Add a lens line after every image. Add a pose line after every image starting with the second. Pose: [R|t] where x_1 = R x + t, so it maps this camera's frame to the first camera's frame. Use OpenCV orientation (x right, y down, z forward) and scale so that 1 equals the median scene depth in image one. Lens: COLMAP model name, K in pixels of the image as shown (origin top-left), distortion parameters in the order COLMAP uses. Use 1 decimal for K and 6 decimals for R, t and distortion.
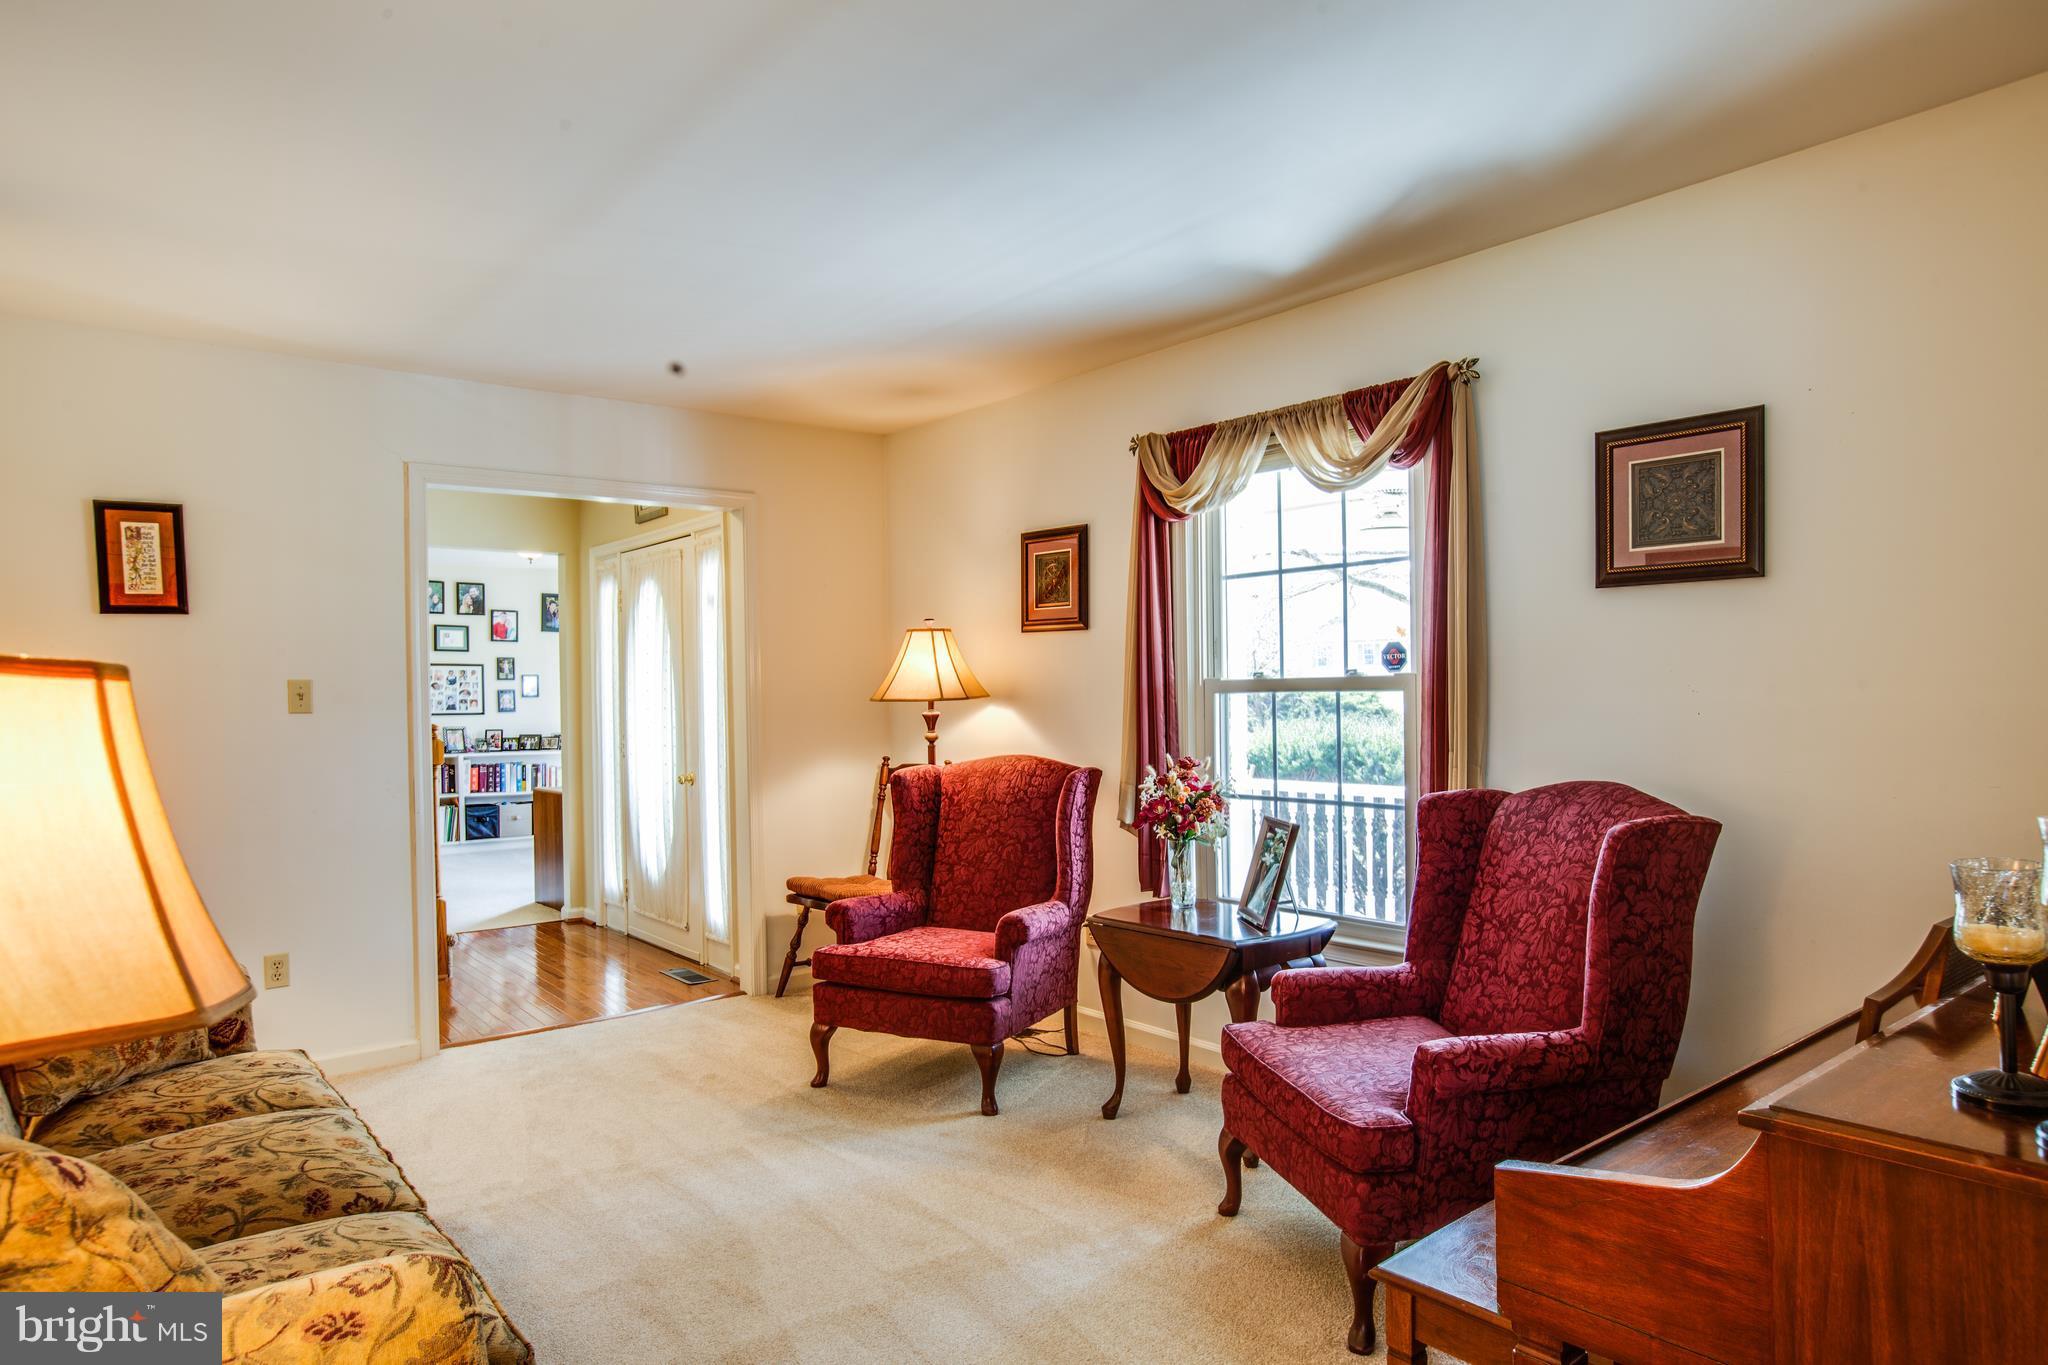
lens RADIAL K [[960.9, 0, 1024.0], [0, 960.9, 682.5], [0, 0, 1]] dist [-0.001691, 0.000002]
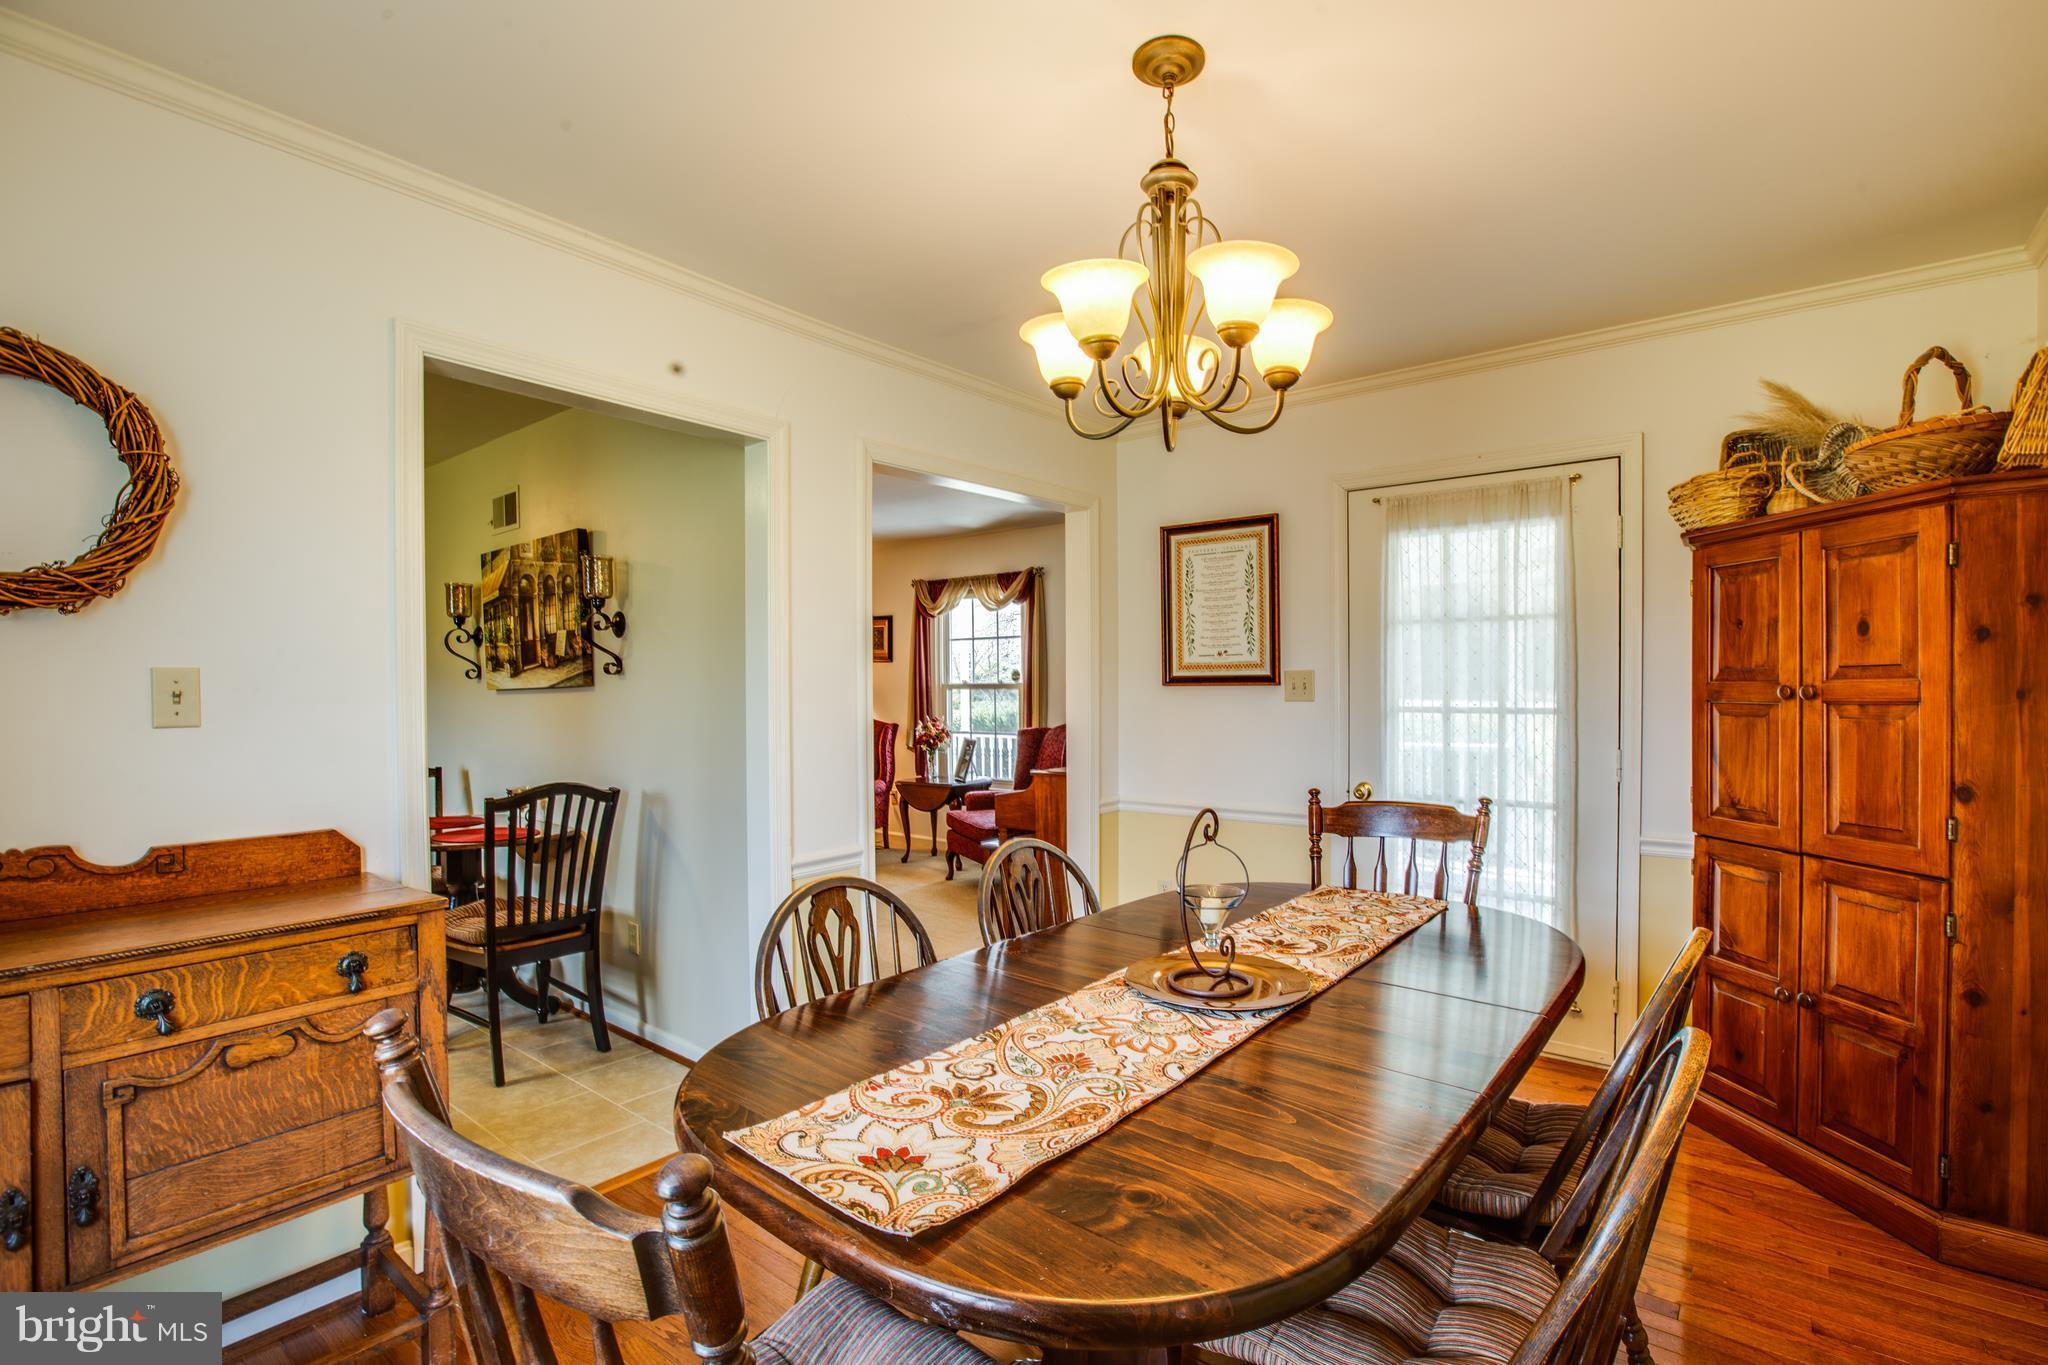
lens RADIAL K [[960.9, 0, 1024.0], [0, 960.9, 682.5], [0, 0, 1]] dist [-0.001691, 0.000002]
pose [[0.967776, 0.003768, 0.251784, -0.230797], [-0.006768, 0.999916, 0.011048, -0.039076], [-0.251721, -0.012396, 0.967720, -1.443417]]
